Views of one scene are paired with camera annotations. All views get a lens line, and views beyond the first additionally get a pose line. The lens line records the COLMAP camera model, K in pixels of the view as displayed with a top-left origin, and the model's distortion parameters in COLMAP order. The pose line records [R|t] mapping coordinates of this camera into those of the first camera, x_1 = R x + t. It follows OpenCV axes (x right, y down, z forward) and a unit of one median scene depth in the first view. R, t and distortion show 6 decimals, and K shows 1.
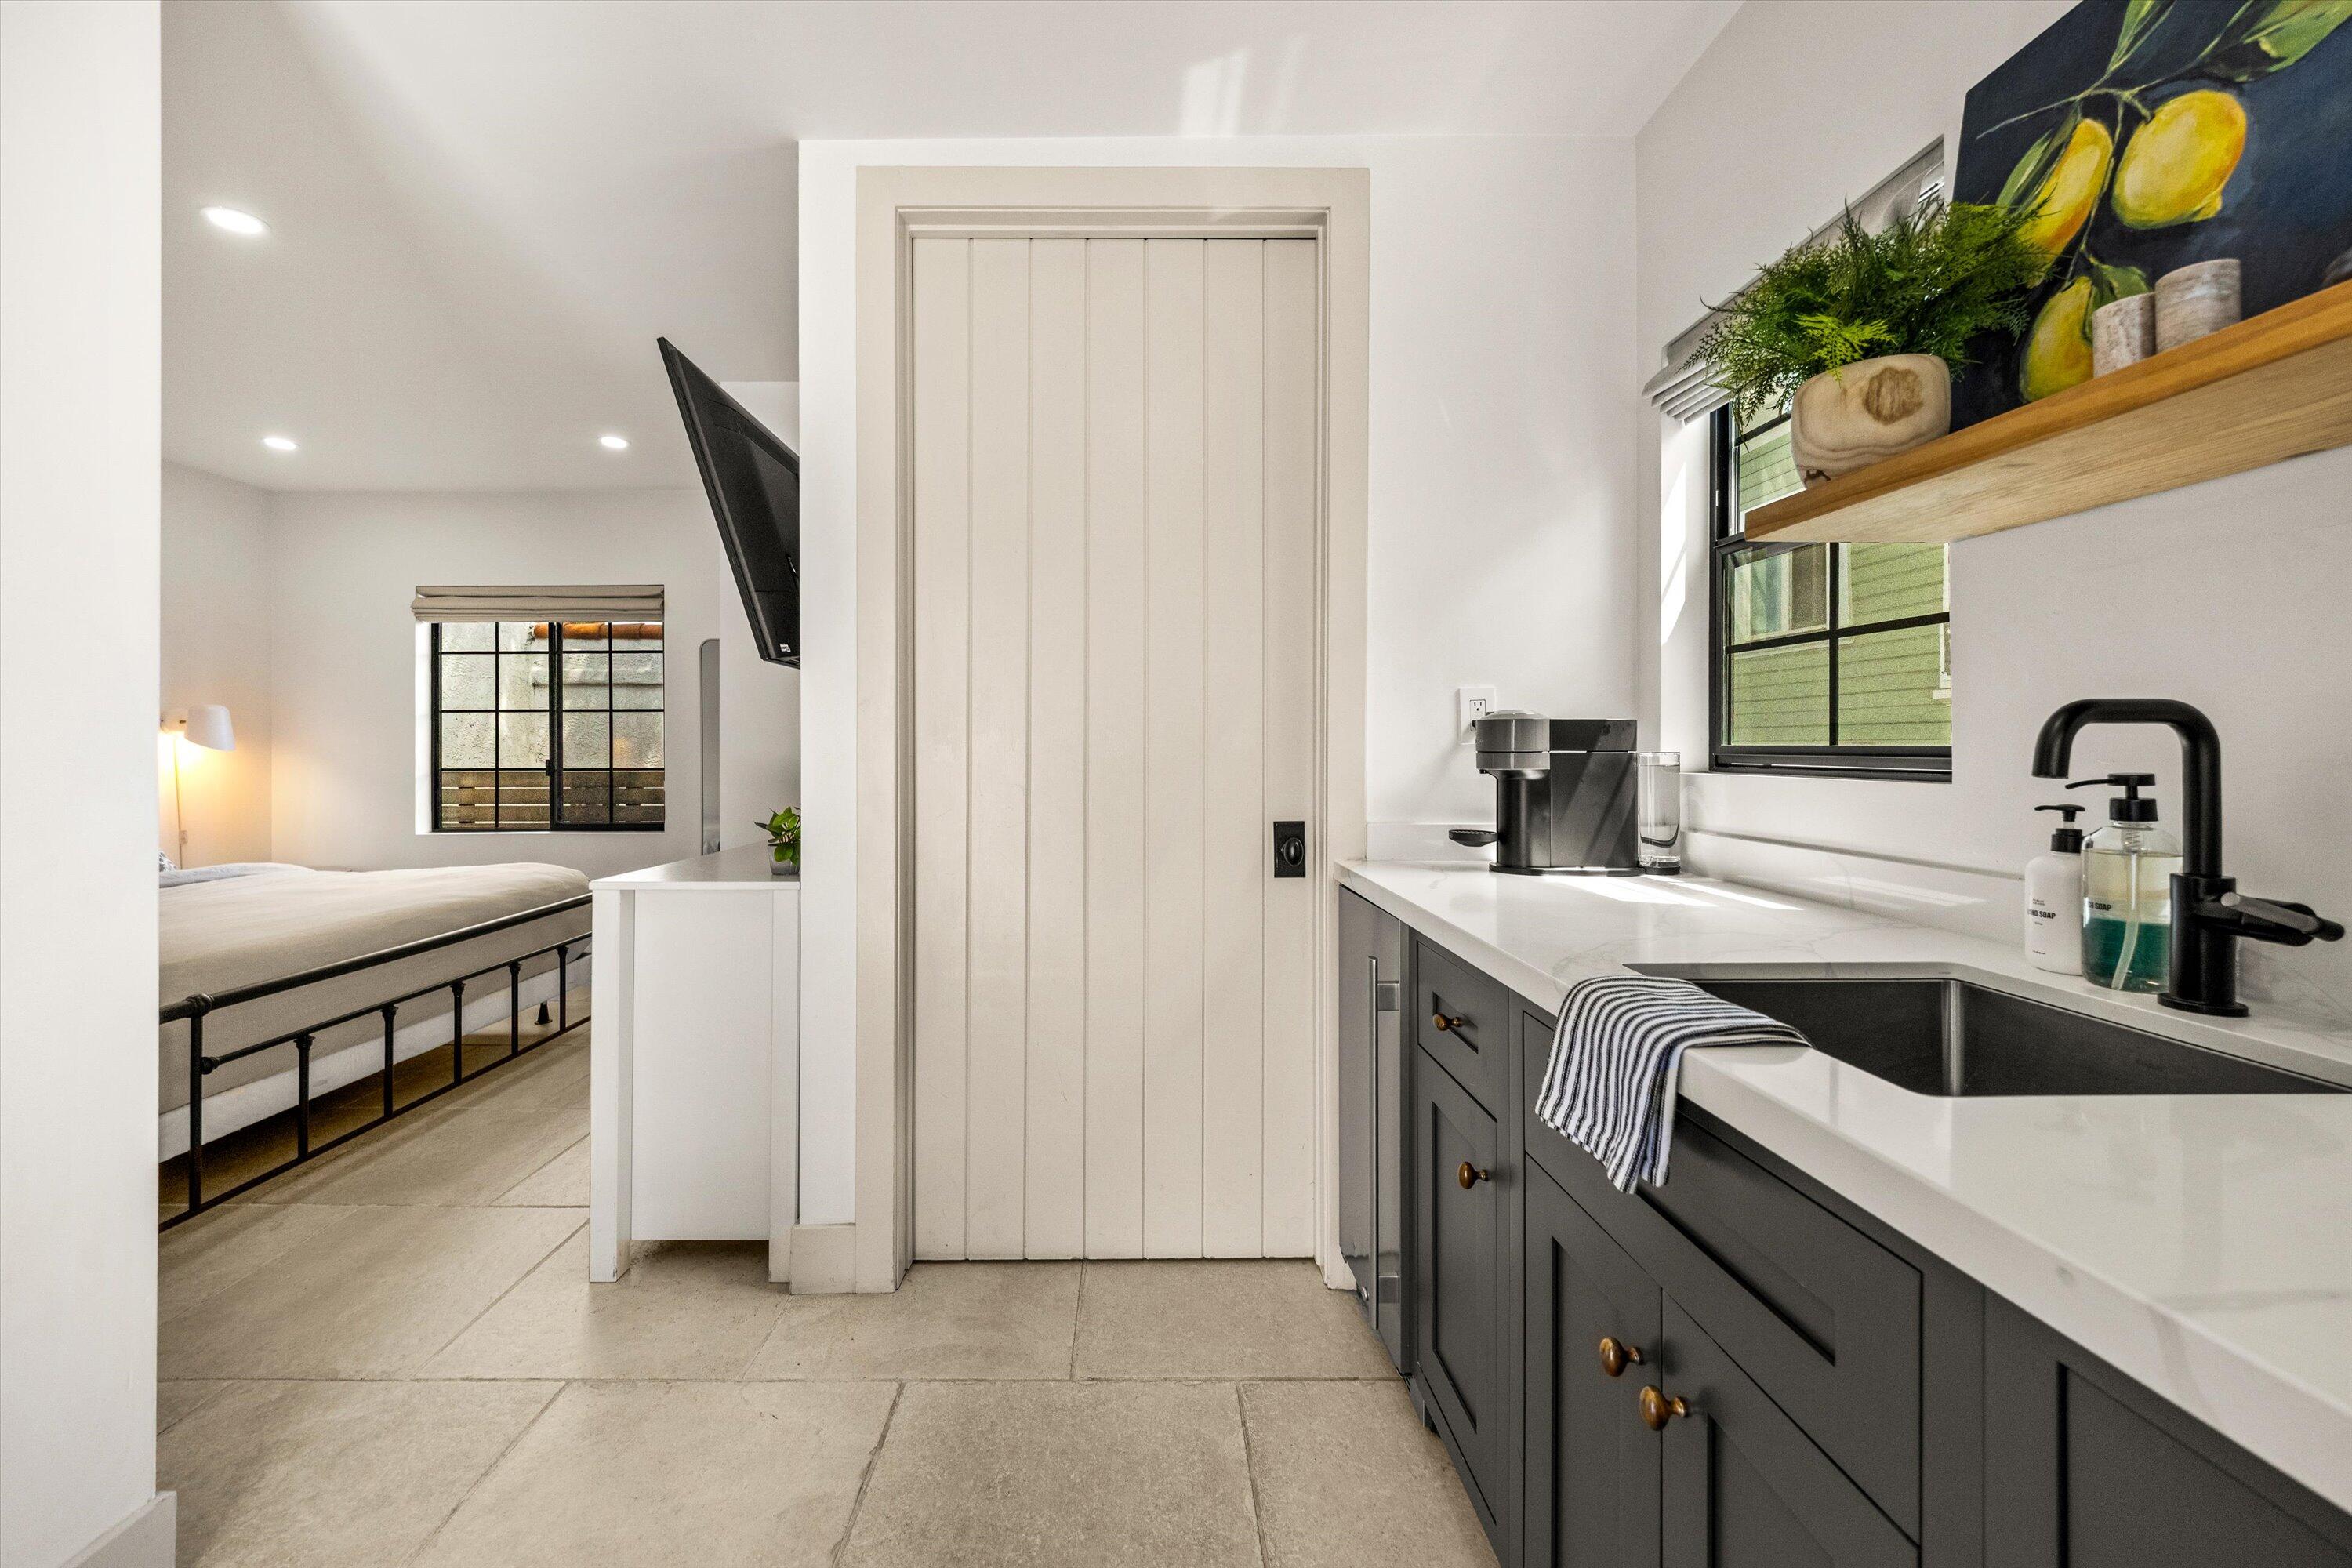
lens RADIAL K [[877.3, 0, 1143.0], [0, 877.3, 747.6], [0, 0, 1]] dist [-0.001591, 0.000685]
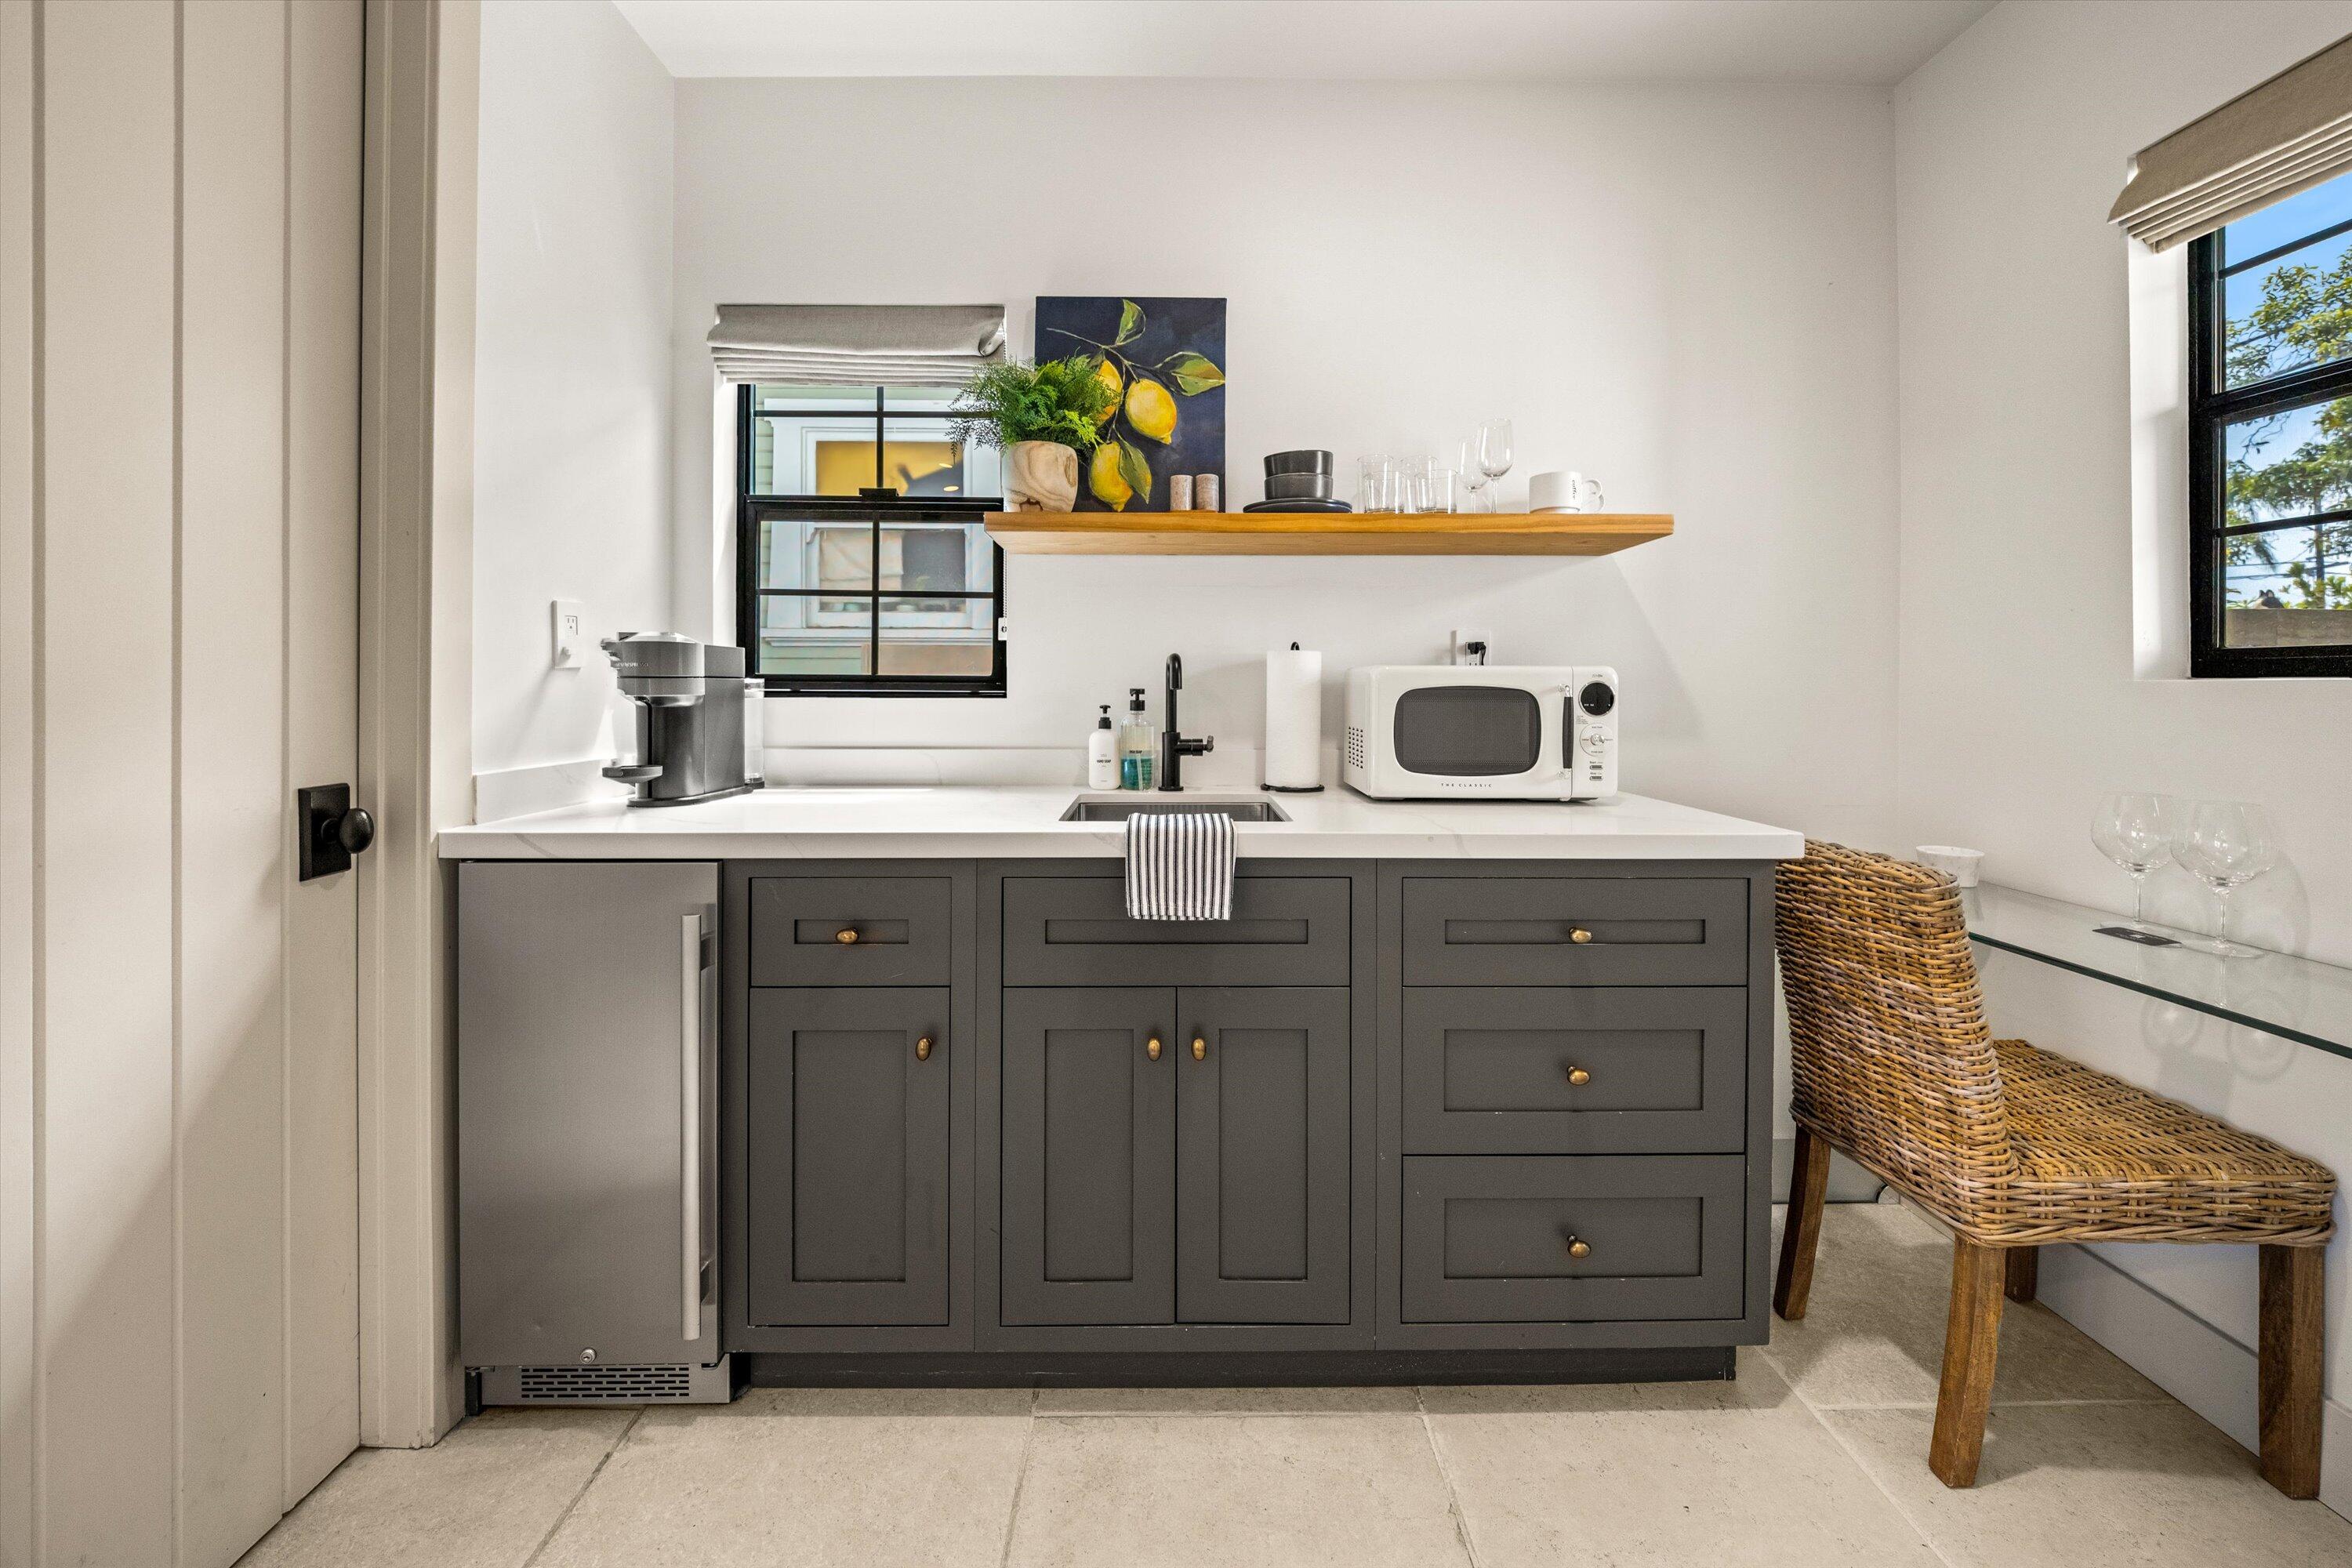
lens RADIAL K [[877.3, 0, 1162.0], [0, 877.3, 696.7], [0, 0, 1]] dist [-0.001591, 0.000685]
pose [[0.031135, -0.010304, 0.999462, -0.542604], [-0.003128, 0.999941, 0.010406, 0.015220], [-0.999510, -0.003450, 0.031101, 0.477149]]
